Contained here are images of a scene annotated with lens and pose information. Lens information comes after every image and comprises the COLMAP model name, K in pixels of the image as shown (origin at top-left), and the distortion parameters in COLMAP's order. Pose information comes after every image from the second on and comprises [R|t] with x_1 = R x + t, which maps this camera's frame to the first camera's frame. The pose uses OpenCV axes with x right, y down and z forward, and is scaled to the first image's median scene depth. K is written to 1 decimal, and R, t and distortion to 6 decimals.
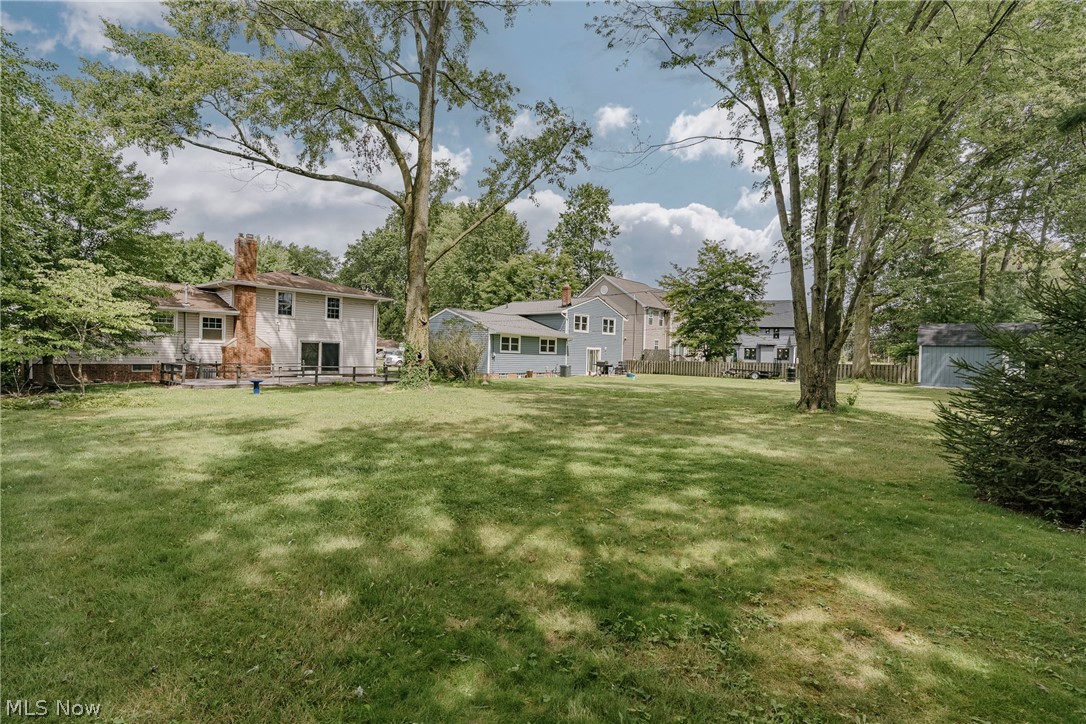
lens RADIAL K [[504.3, 0, 543.0], [0, 504.3, 362.0], [0, 0, 1]] dist [0.000360, 0.000063]
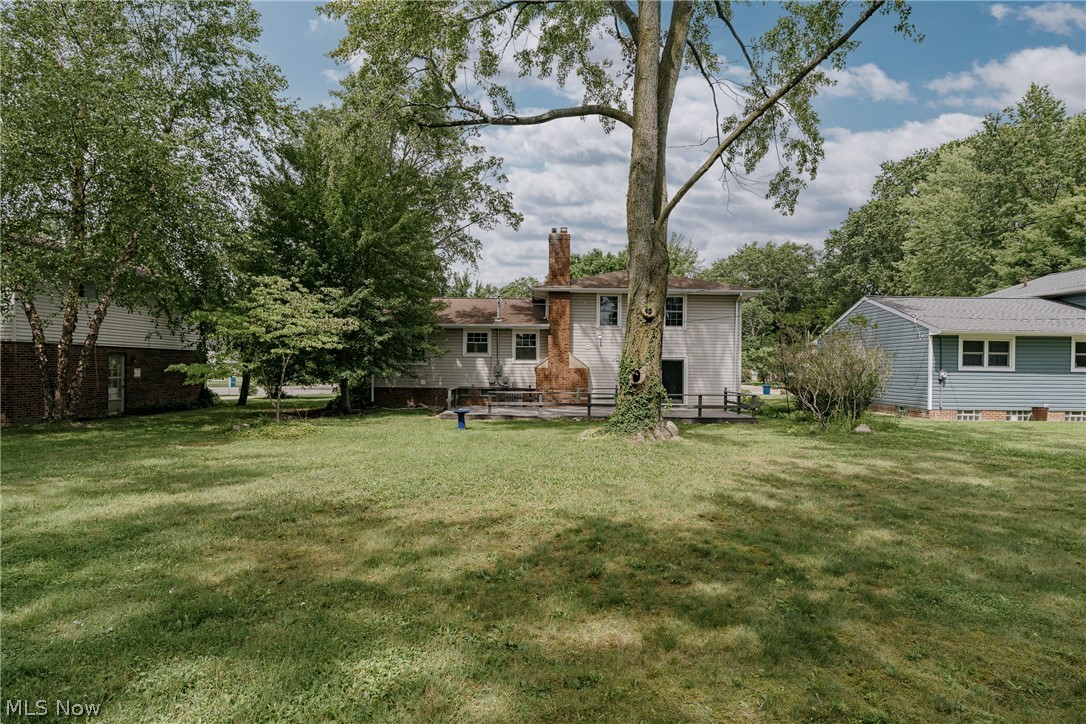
lens RADIAL K [[635.2, 0, 543.6], [0, 635.2, 379.3], [0, 0, 1]] dist [-0.005587, -0.002033]
pose [[0.665245, -0.004343, -0.746613, 0.141218], [-0.004886, 0.999936, -0.010170, -0.000775], [0.746609, 0.010414, 0.665181, 0.284753]]
